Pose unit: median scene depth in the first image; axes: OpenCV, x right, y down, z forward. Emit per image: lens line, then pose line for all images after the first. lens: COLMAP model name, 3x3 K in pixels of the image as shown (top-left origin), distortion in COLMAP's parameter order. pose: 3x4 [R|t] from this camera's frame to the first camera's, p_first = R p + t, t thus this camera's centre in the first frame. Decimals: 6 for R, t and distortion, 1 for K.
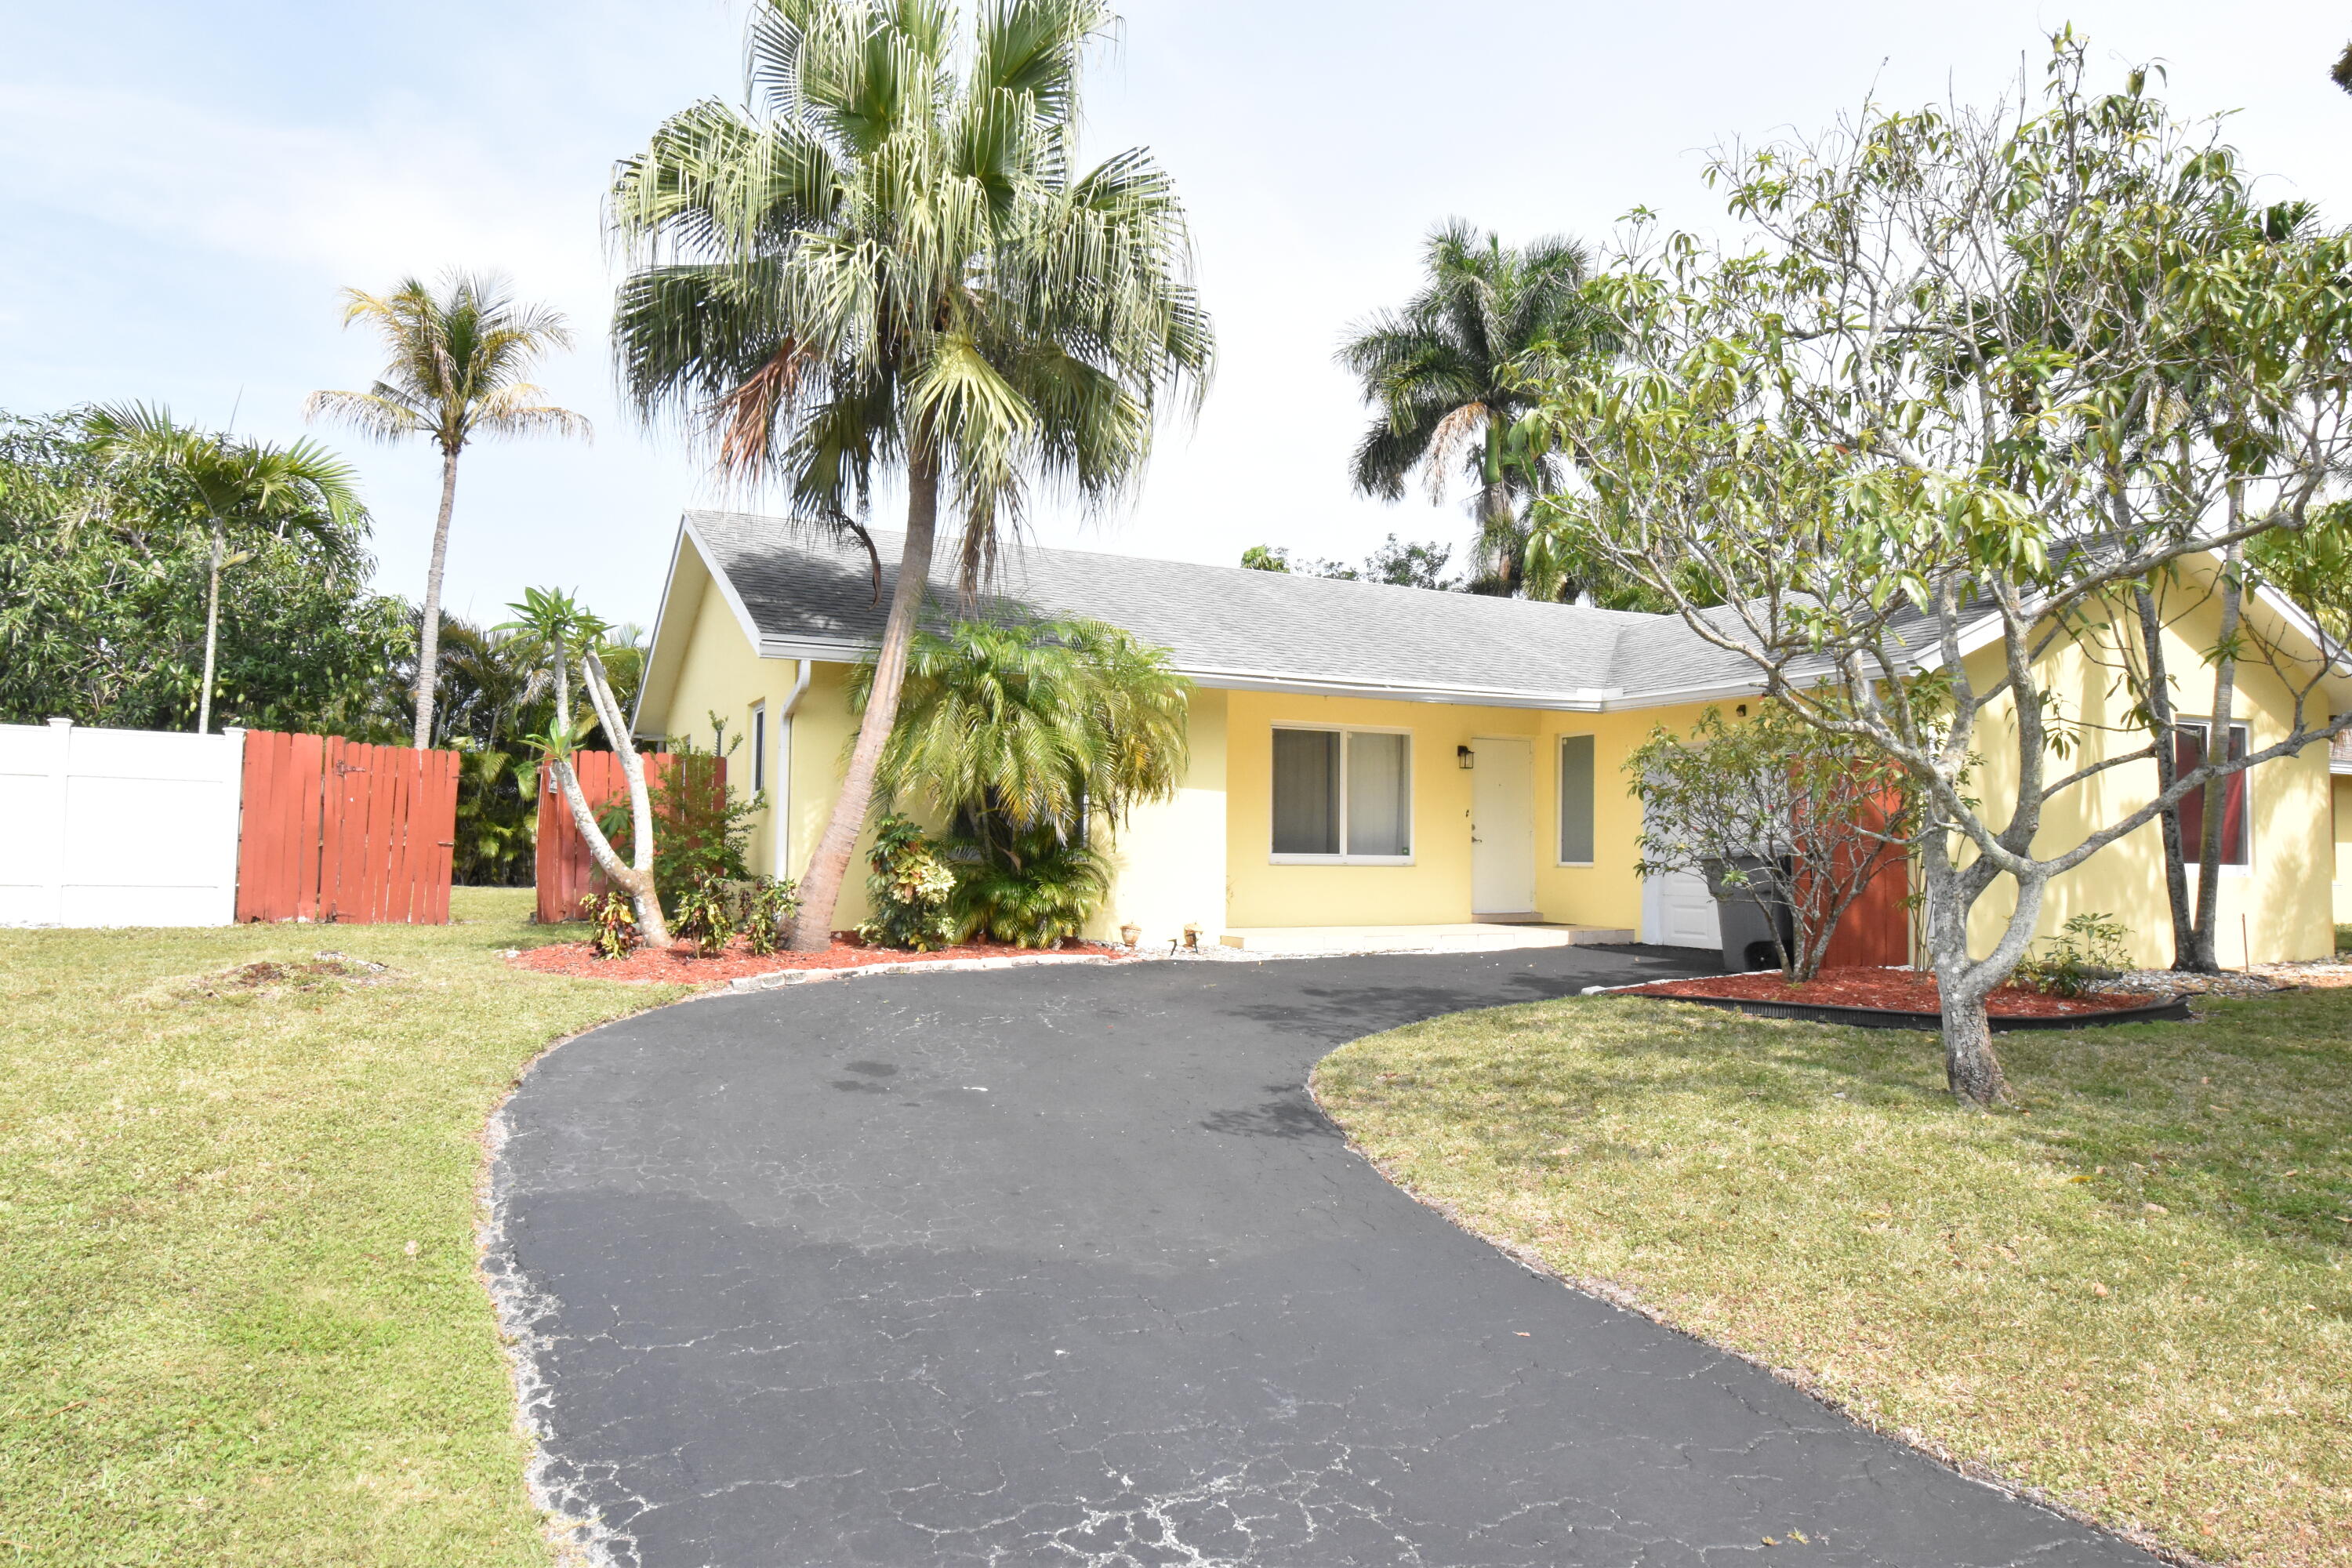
lens RADIAL K [[1434.2, 0, 1176.0], [0, 1434.2, 784.0], [0, 0, 1]] dist [0.000499, -0.000016]
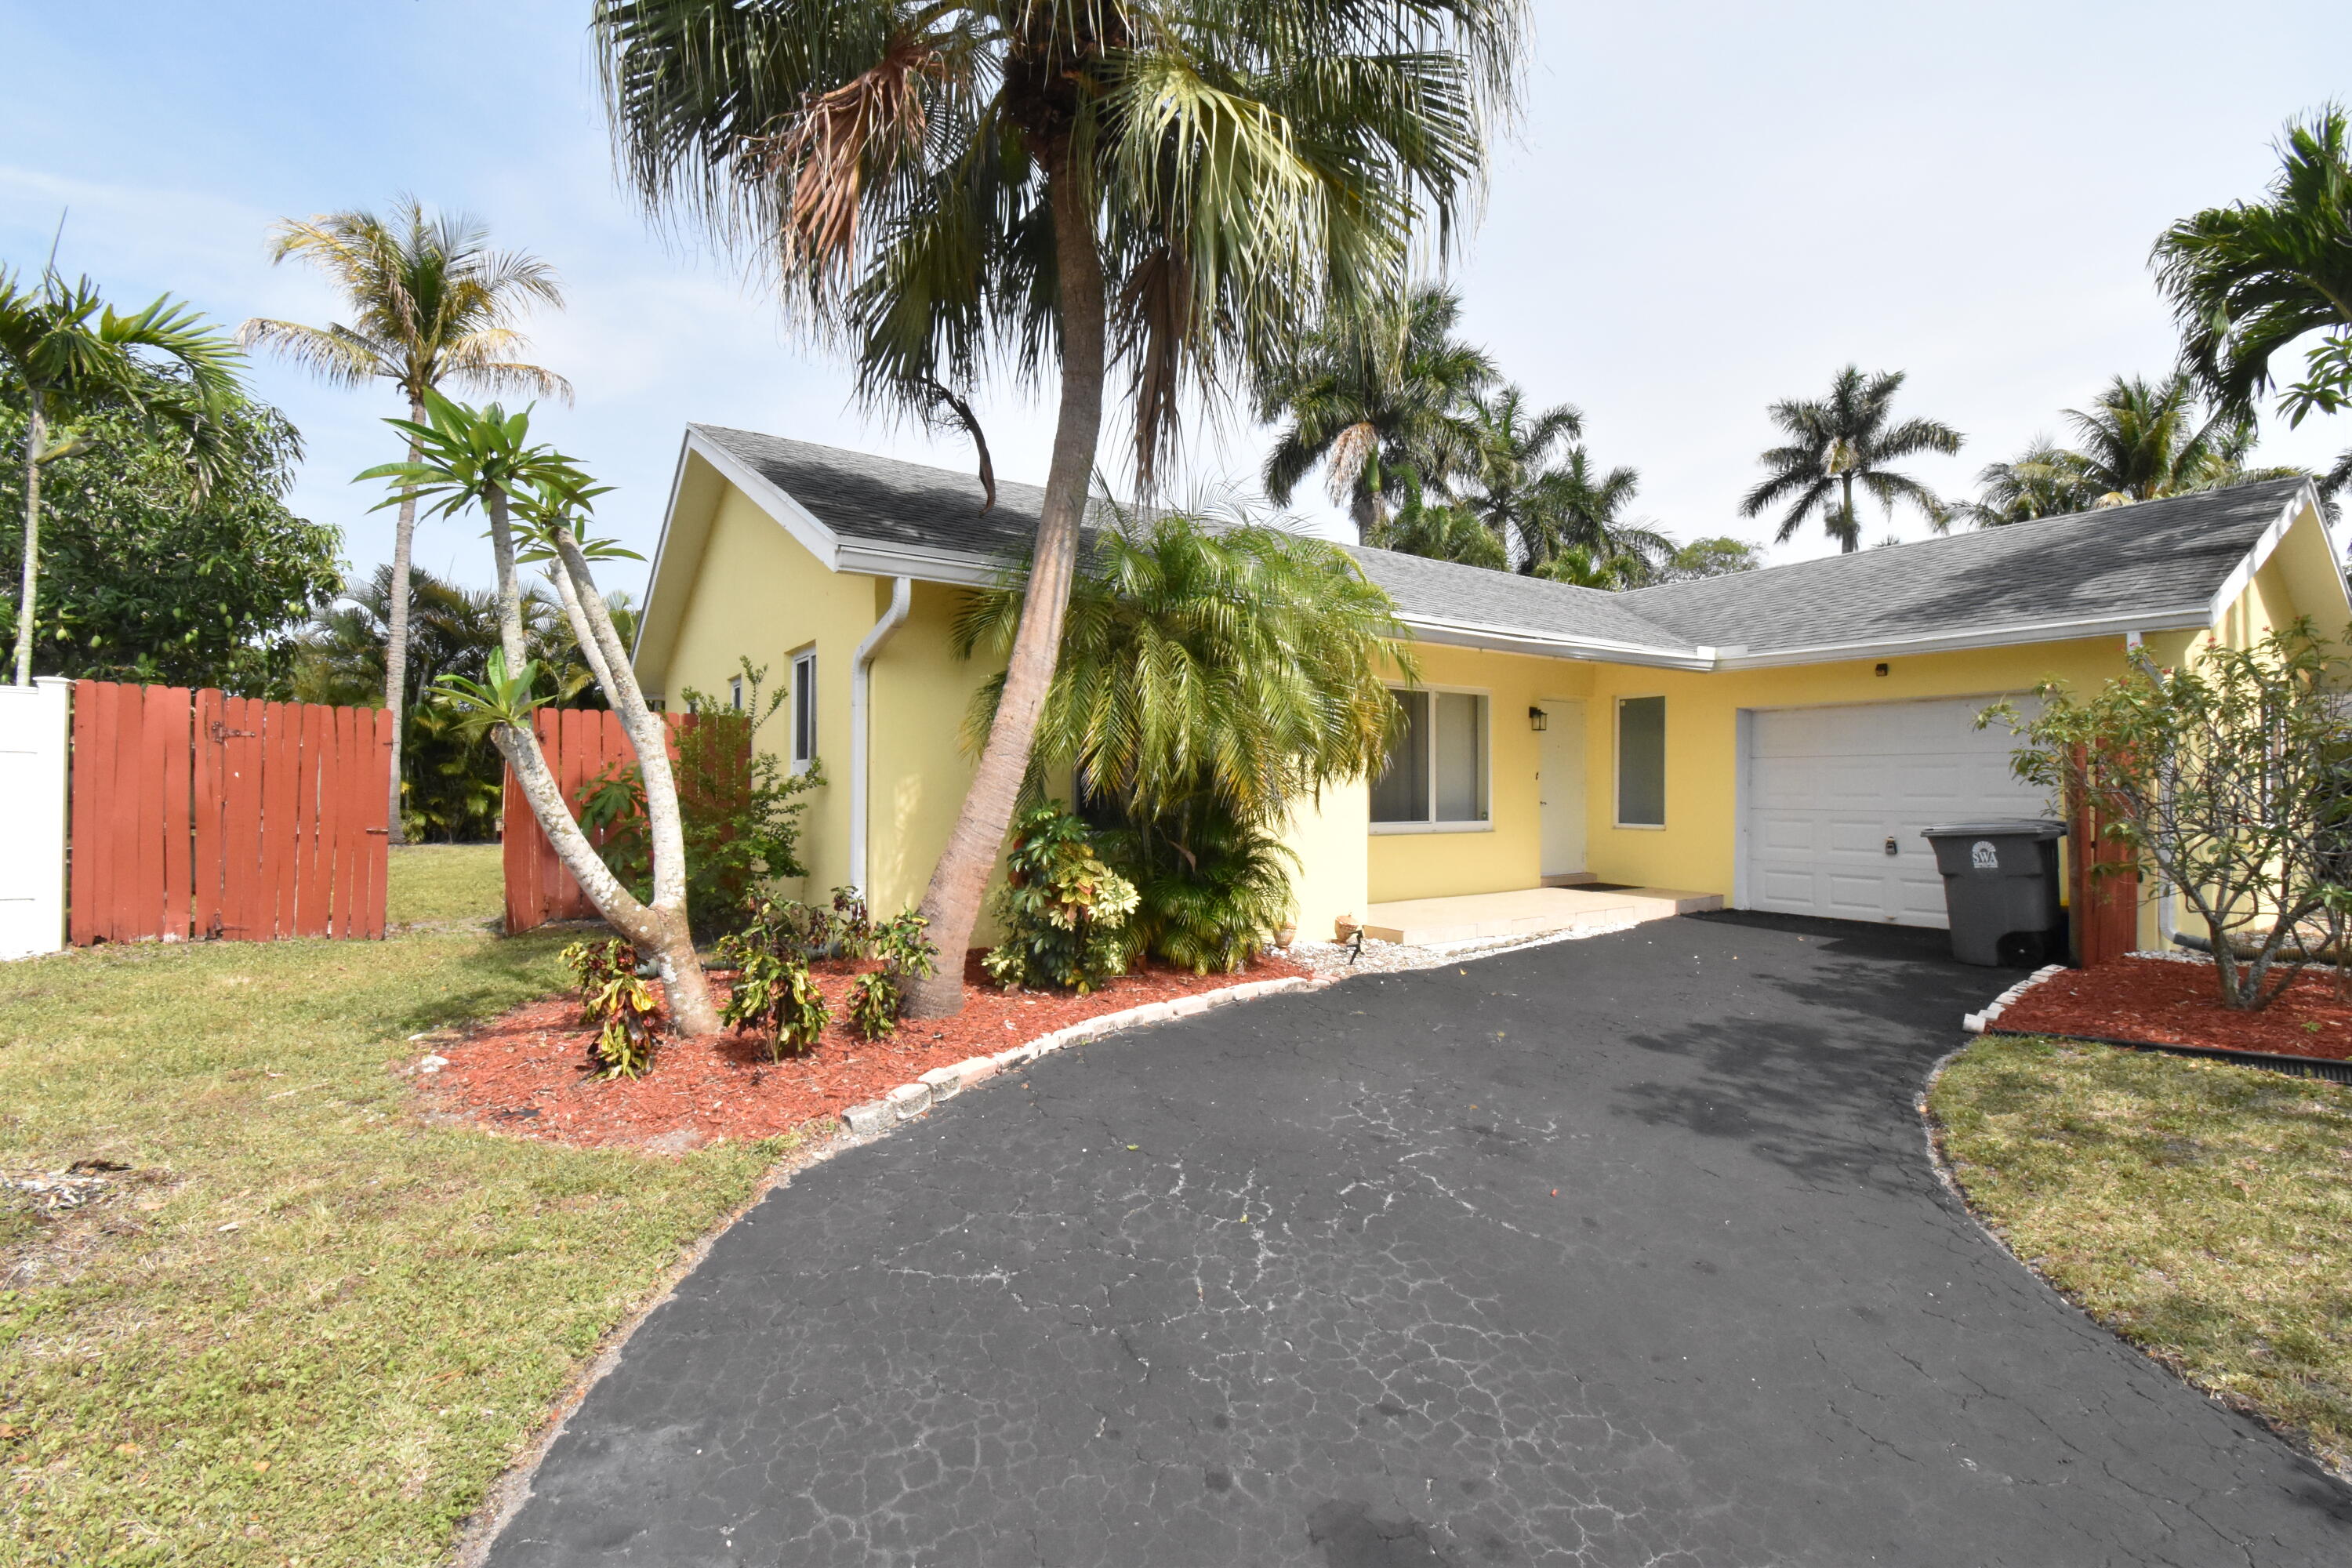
lens RADIAL K [[1010.7, 0, 1176.0], [0, 1010.7, 784.0], [0, 0, 1]] dist [0.018236, -0.021720]
pose [[0.990390, -0.007203, 0.138115, -0.170236], [0.000634, 0.998869, 0.047548, -0.009049], [-0.138301, -0.047004, 0.989274, 0.428223]]
